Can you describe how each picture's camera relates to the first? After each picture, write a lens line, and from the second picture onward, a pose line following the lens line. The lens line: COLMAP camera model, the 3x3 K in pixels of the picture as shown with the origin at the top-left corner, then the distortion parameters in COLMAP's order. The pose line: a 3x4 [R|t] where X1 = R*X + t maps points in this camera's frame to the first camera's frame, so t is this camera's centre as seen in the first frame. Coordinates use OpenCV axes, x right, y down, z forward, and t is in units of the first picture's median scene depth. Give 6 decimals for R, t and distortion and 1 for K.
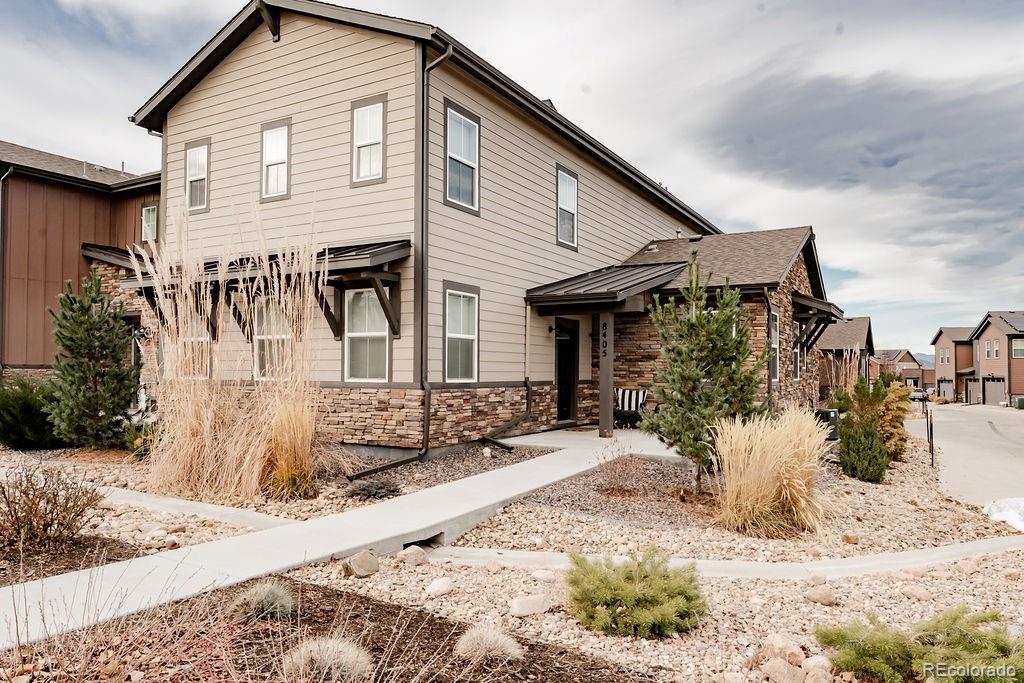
lens RADIAL K [[707.0, 0, 512.8], [0, 707.0, 378.3], [0, 0, 1]] dist [-0.003018, -0.000741]
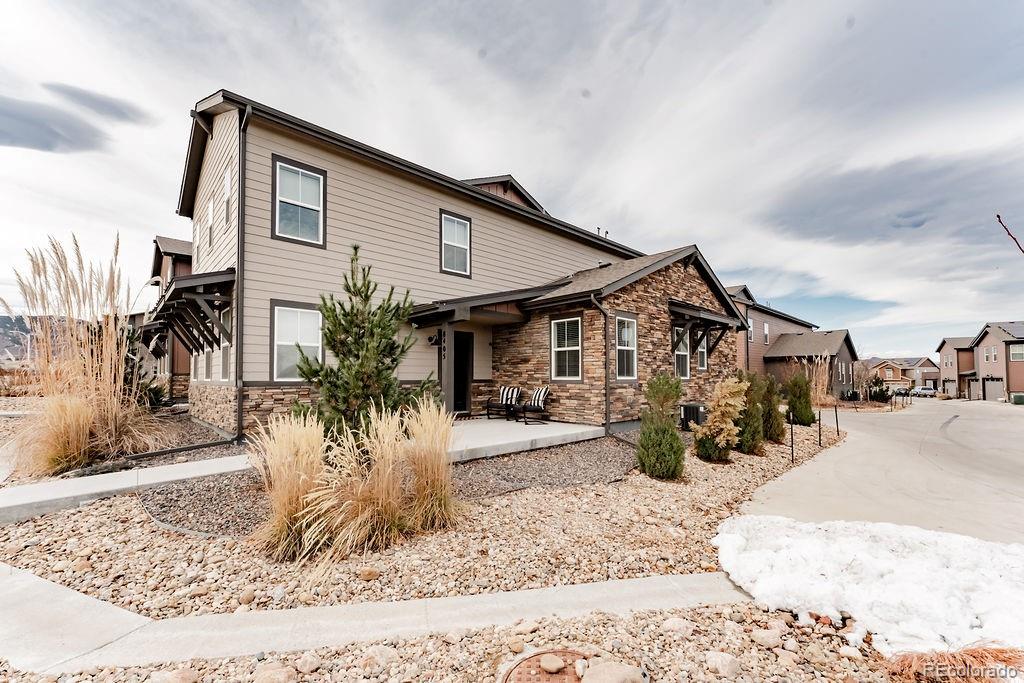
lens RADIAL K [[415.6, 0, 508.3], [0, 415.6, 362.4], [0, 0, 1]] dist [0.009804, 0.000093]
pose [[0.958073, -0.017239, -0.286005, 0.361821], [0.004412, 0.998958, -0.045431, 0.006008], [0.286490, 0.042265, 0.957151, 0.301099]]
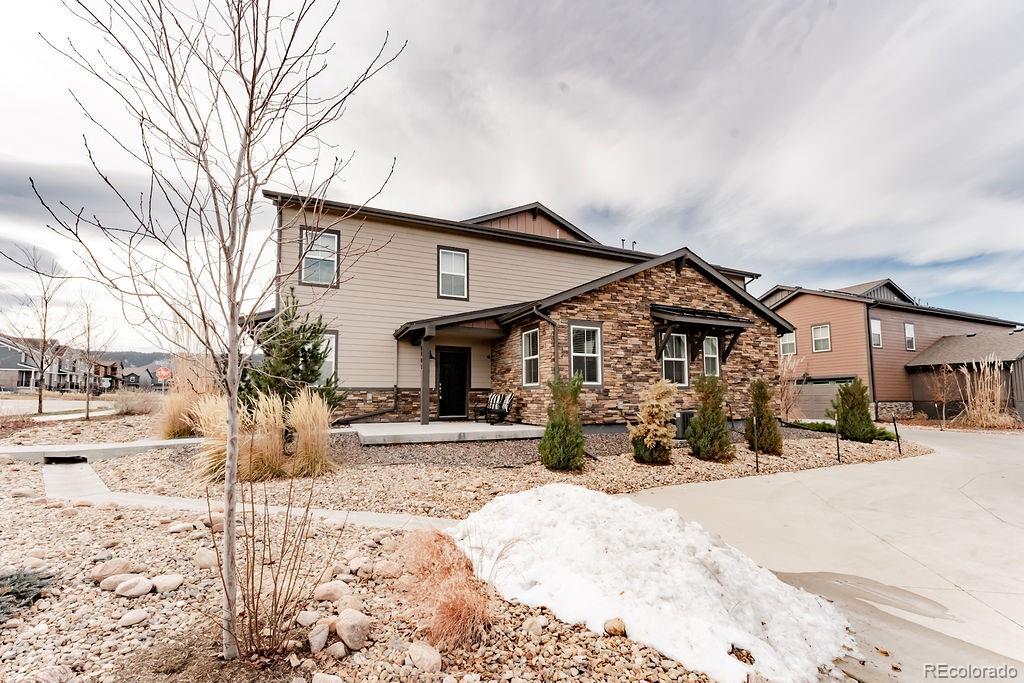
lens RADIAL K [[413.4, 0, 514.3], [0, 413.4, 367.9], [0, 0, 1]] dist [-0.000391, 0.000127]
pose [[0.807927, -0.054082, -0.586796, 0.656531], [0.003232, 0.996171, -0.087363, 0.035505], [0.589274, 0.068686, 0.805008, 0.362484]]
